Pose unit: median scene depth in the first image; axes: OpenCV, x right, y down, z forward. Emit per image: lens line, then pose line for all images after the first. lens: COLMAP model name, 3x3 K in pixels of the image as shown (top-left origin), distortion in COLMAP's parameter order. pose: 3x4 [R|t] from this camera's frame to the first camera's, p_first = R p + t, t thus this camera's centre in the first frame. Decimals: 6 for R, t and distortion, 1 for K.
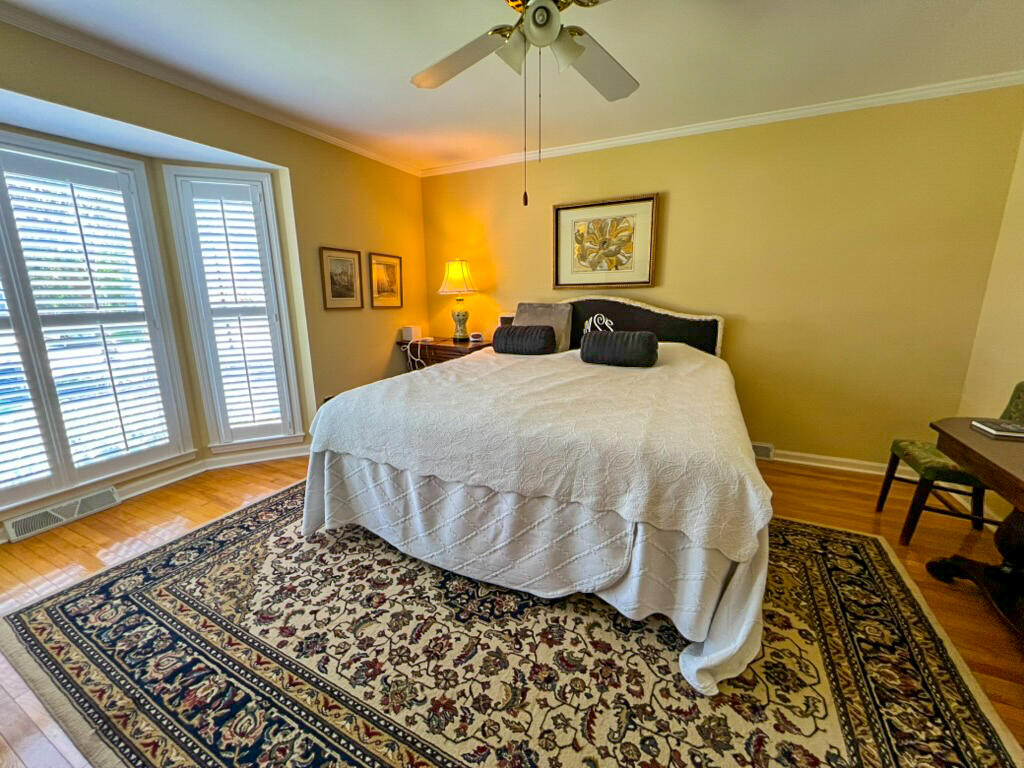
lens RADIAL K [[409.5, 0, 508.3], [0, 409.5, 380.9], [0, 0, 1]] dist [-0.003395, 0.000666]
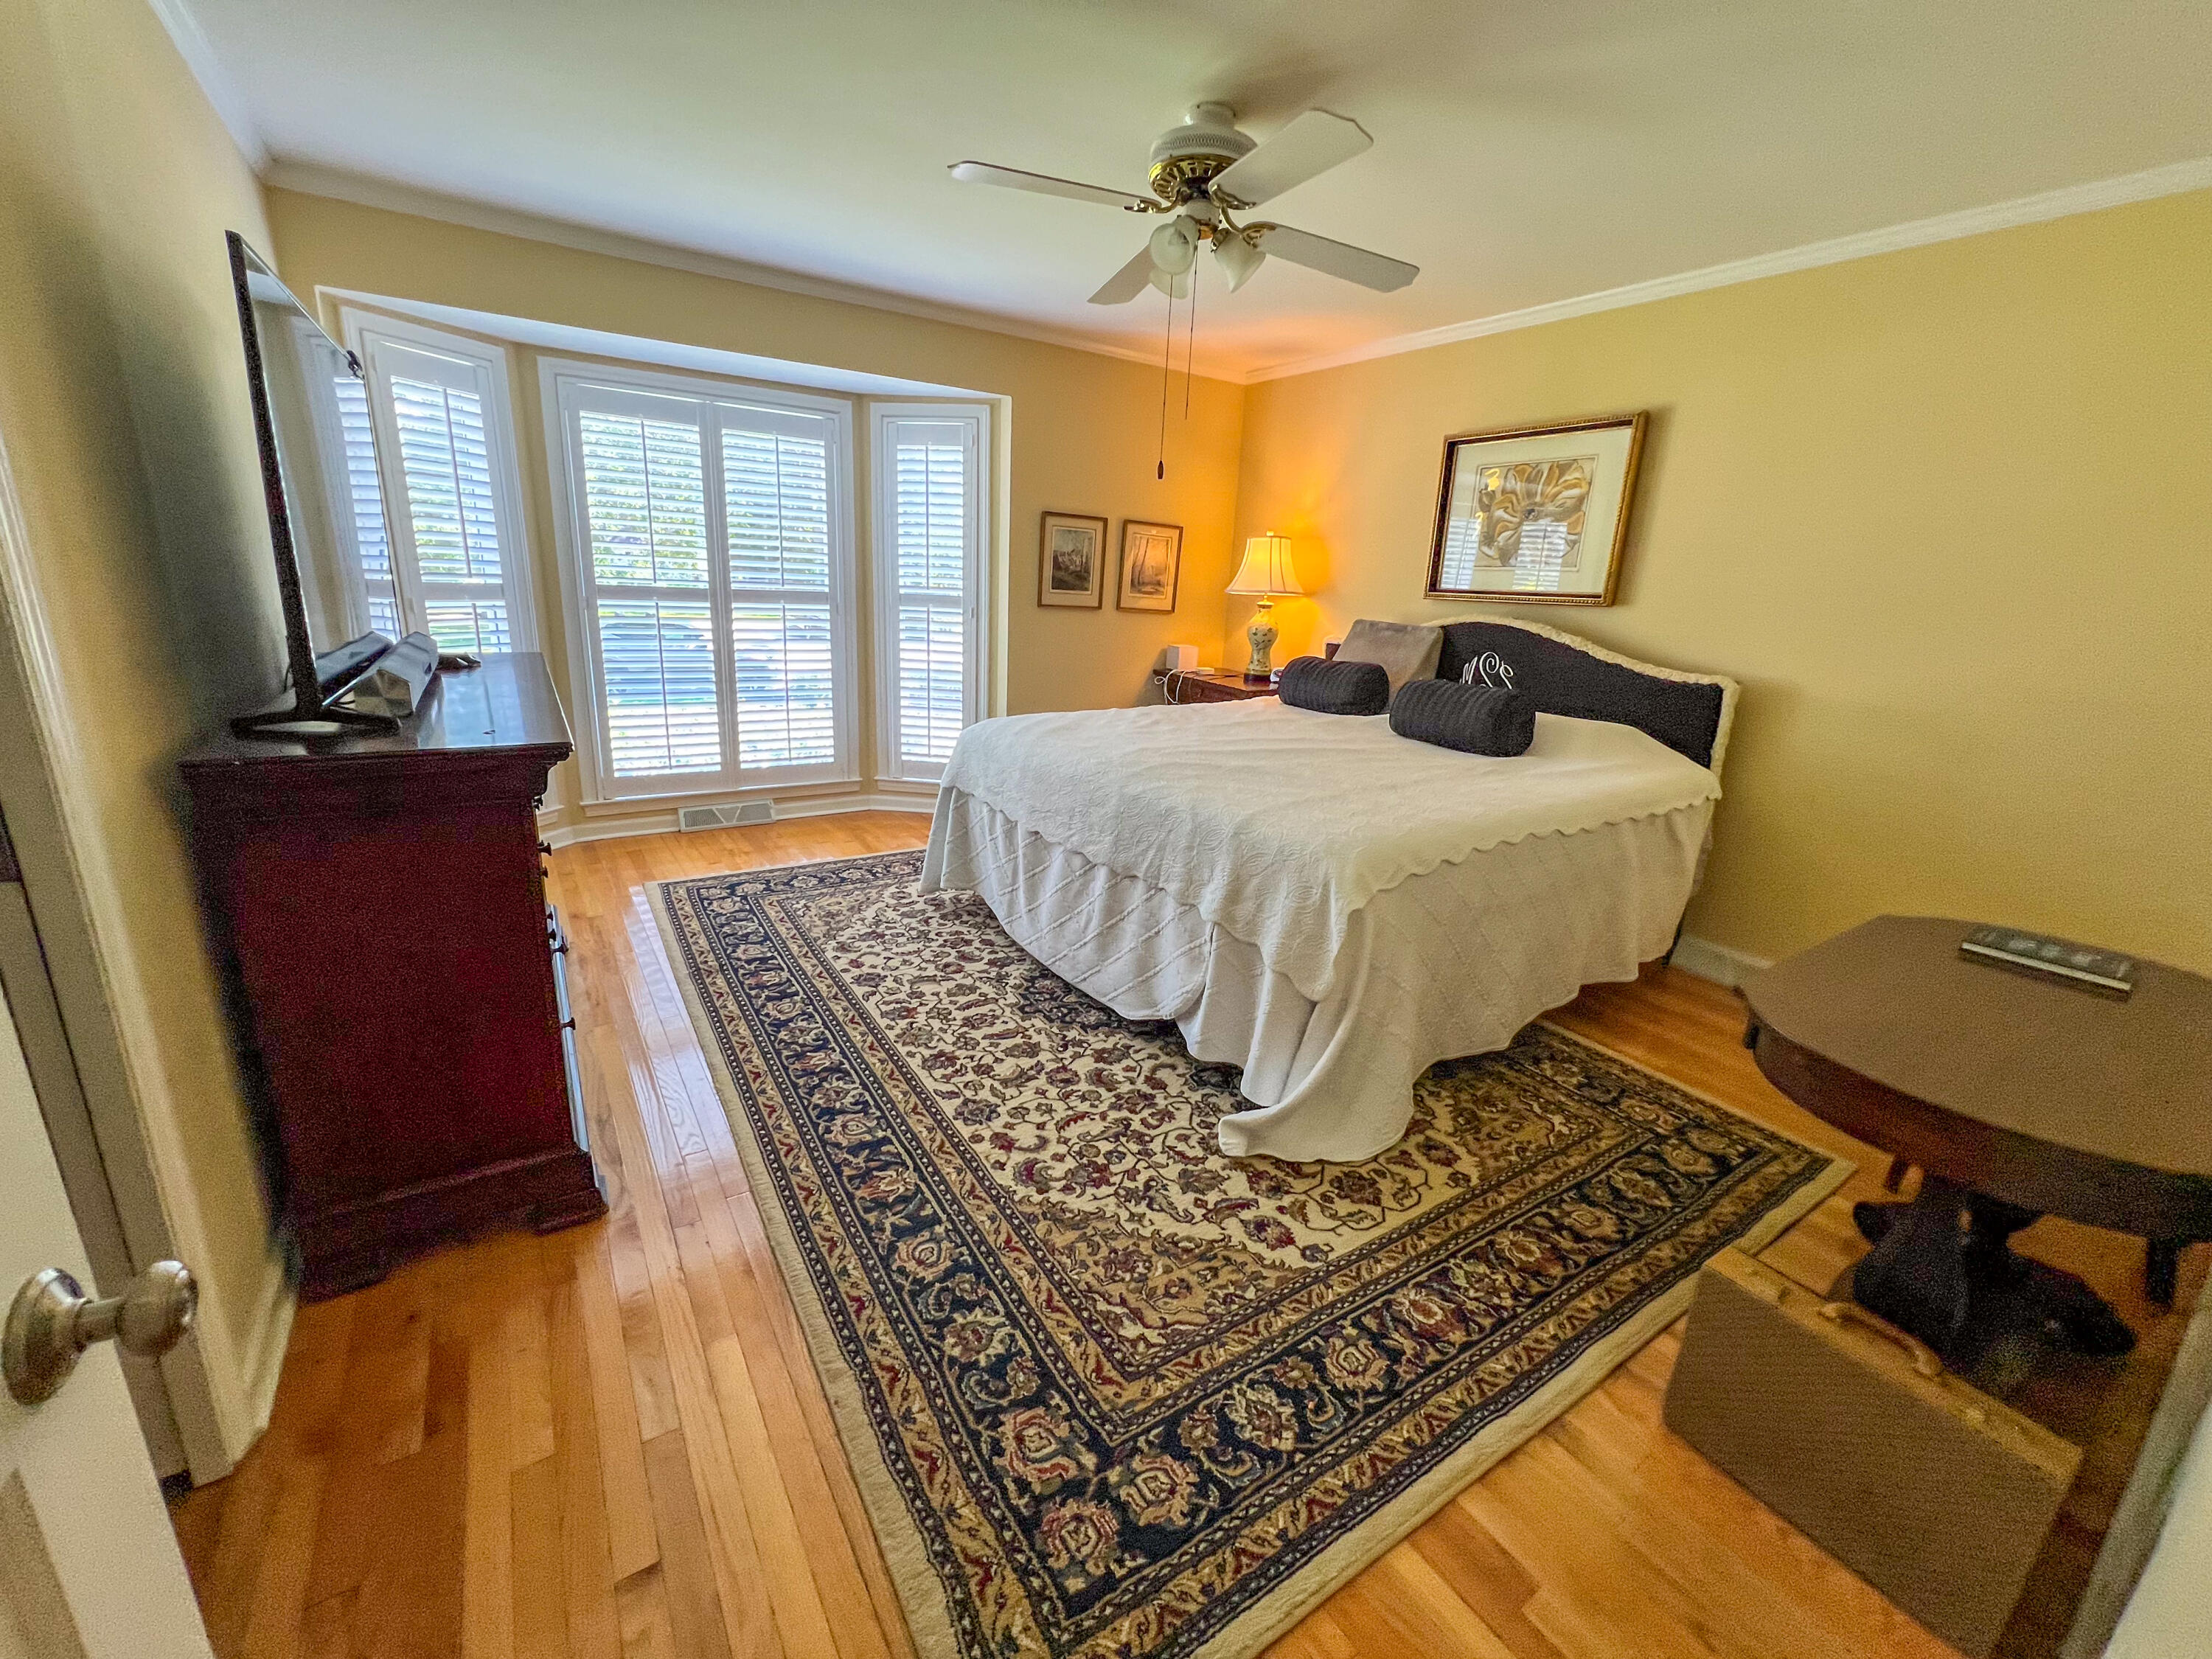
lens RADIAL K [[884.5, 0, 1101.3], [0, 884.5, 824.5], [0, 0, 1]] dist [-0.003395, 0.000666]
pose [[0.862561, 0.184554, -0.471092, 0.604004], [-0.160760, 0.982819, 0.090679, 0.043346], [0.479734, -0.002483, 0.877411, -0.337301]]
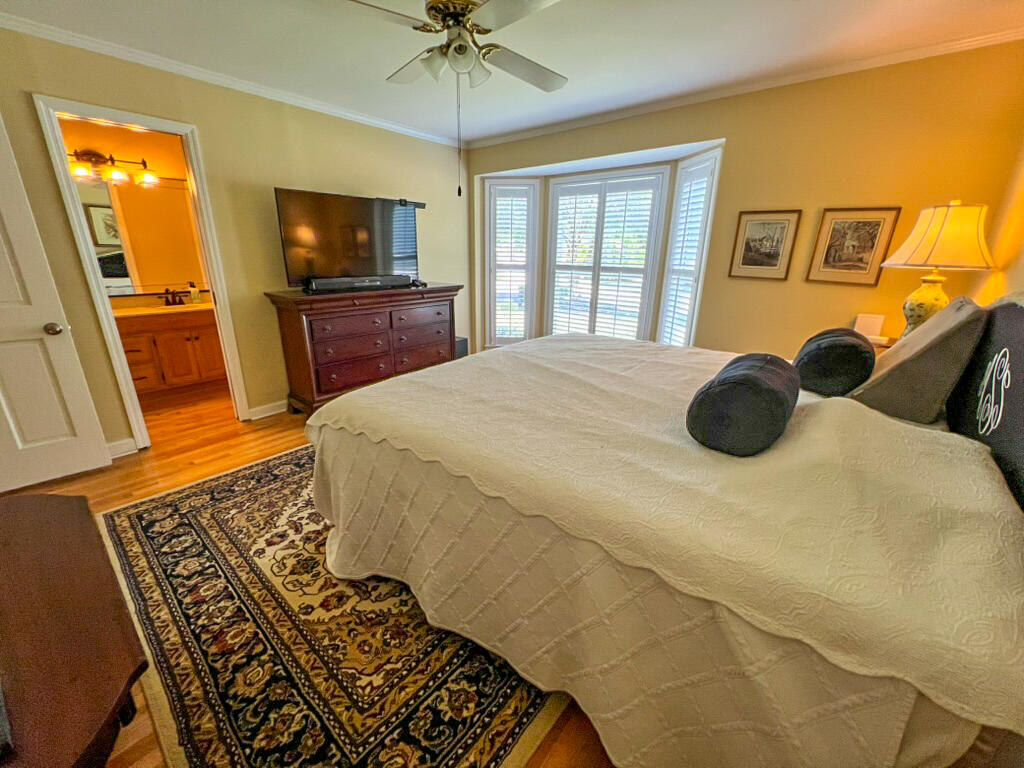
lens RADIAL K [[411.7, 0, 508.0], [0, 411.7, 379.7], [0, 0, 1]] dist [-0.000974, 0.000572]
pose [[-0.231483, 0.298958, -0.925764, 1.060921], [-0.216456, 0.911929, 0.348614, -0.281919], [0.948453, 0.281085, -0.146385, 1.115551]]
